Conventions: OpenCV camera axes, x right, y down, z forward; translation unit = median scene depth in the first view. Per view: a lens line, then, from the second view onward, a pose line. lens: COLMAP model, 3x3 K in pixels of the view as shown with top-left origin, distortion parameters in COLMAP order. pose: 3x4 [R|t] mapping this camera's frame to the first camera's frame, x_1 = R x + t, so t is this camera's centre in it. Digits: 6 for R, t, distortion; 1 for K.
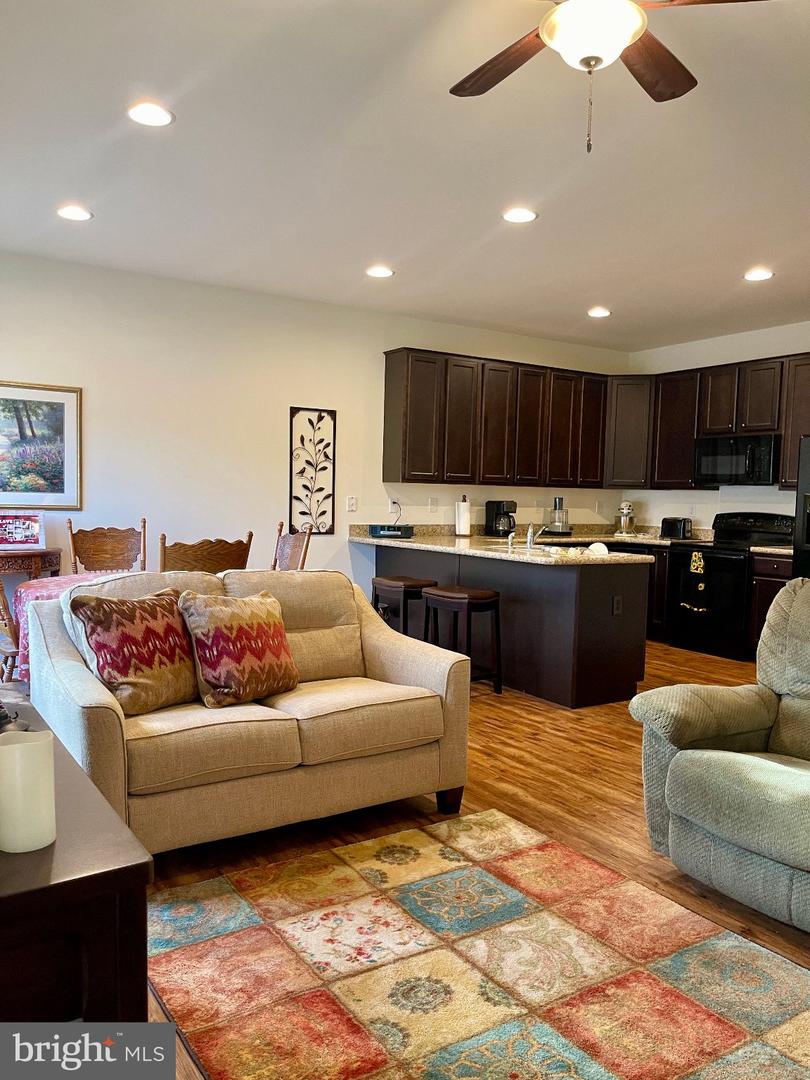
lens RADIAL K [[817.9, 0, 400.0], [0, 817.9, 550.5], [0, 0, 1]] dist [0.064127, -0.079554]
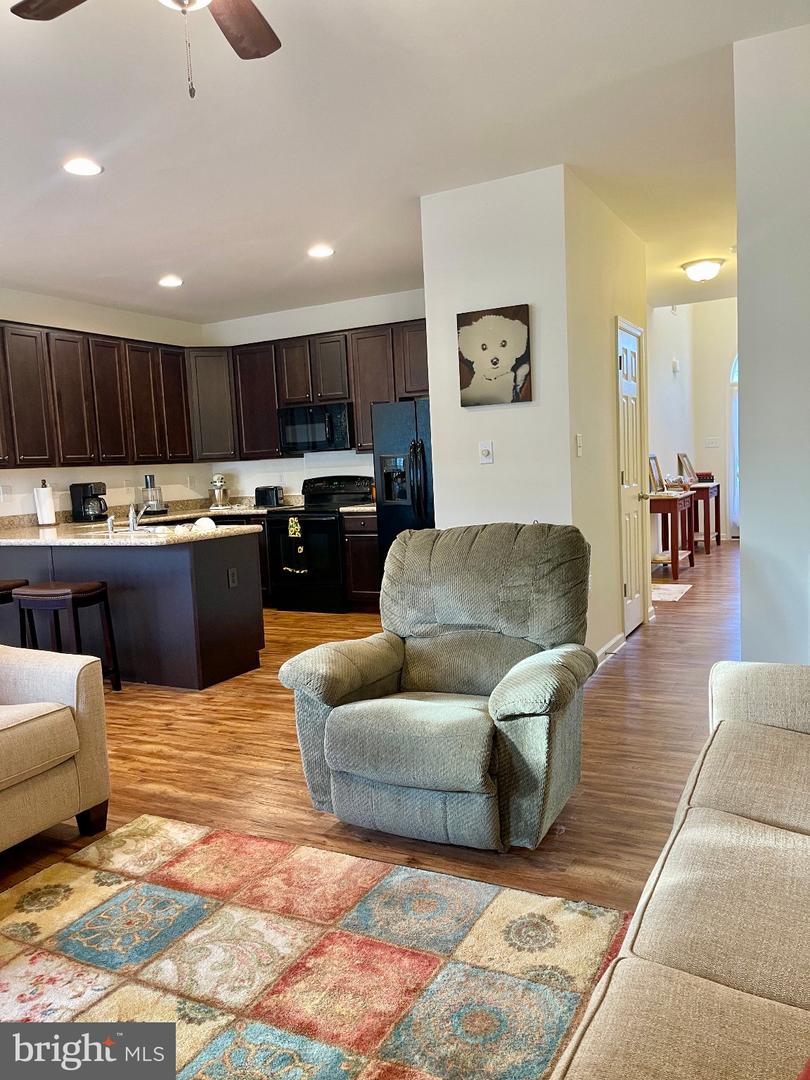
lens RADIAL K [[817.2, 0, 399.7], [0, 817.2, 541.5], [0, 0, 1]] dist [0.066638, -0.082408]
pose [[0.871132, -0.114769, 0.477448, -0.026230], [0.105563, 0.993340, 0.046174, -0.001668], [-0.479568, 0.010177, 0.877446, 0.028823]]
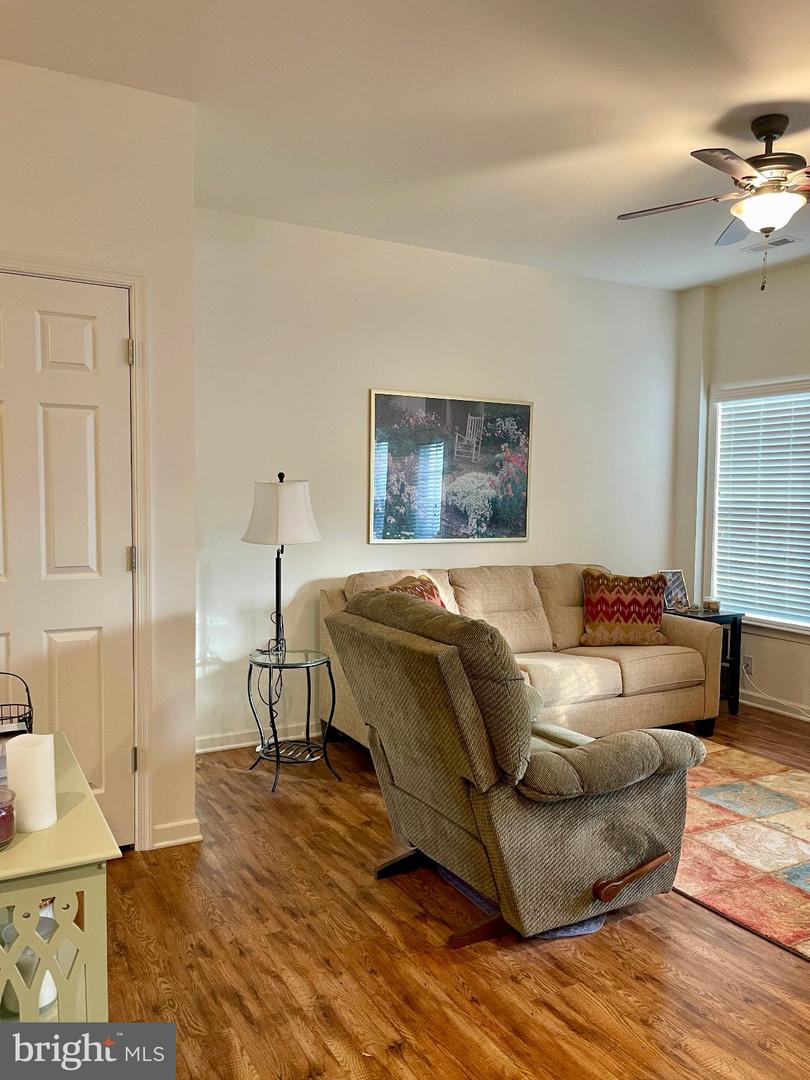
lens RADIAL K [[813.6, 0, 402.7], [0, 813.6, 545.3], [0, 0, 1]] dist [0.063539, -0.079572]
pose [[-0.997179, -0.037331, 0.065116, 0.289865], [-0.028347, 0.990601, 0.133814, -0.073697], [-0.069499, 0.131591, -0.988865, 0.977030]]
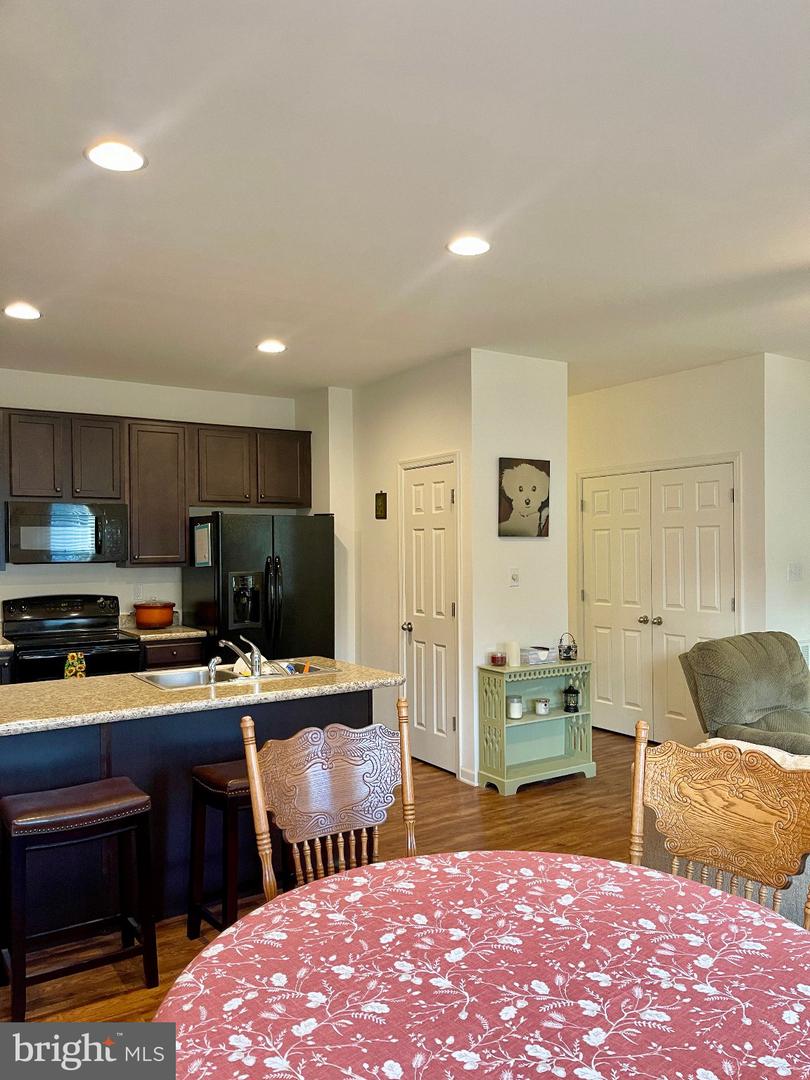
lens RADIAL K [[817.9, 0, 400.0], [0, 817.9, 550.5], [0, 0, 1]] dist [0.064127, -0.079554]
pose [[-0.009286, -0.026582, 0.999604, -0.509267], [0.075137, 0.996802, 0.027205, -0.112782], [-0.997130, 0.075359, -0.007259, 0.865102]]
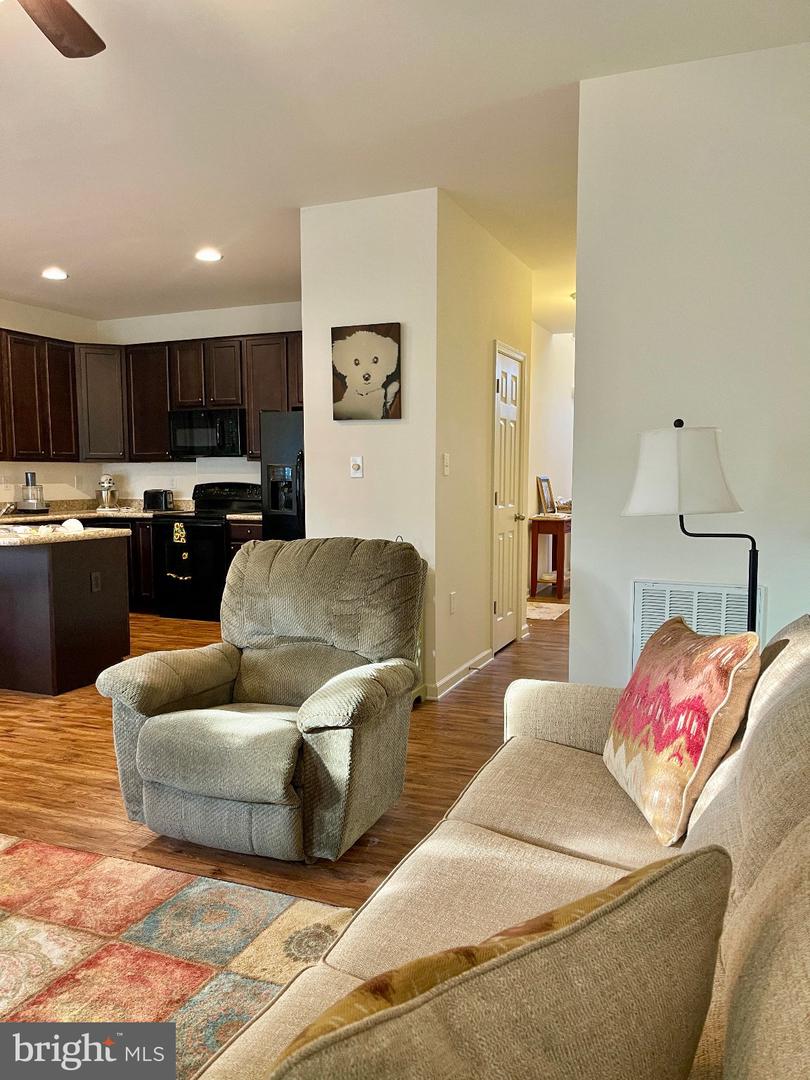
lens RADIAL K [[817.9, 0, 400.0], [0, 817.9, 550.5], [0, 0, 1]] dist [0.064127, -0.079554]
pose [[0.829606, -0.079522, 0.552657, 0.025473], [0.061630, 0.996800, 0.050915, 0.001912], [-0.554937, -0.008179, 0.831852, -0.007939]]
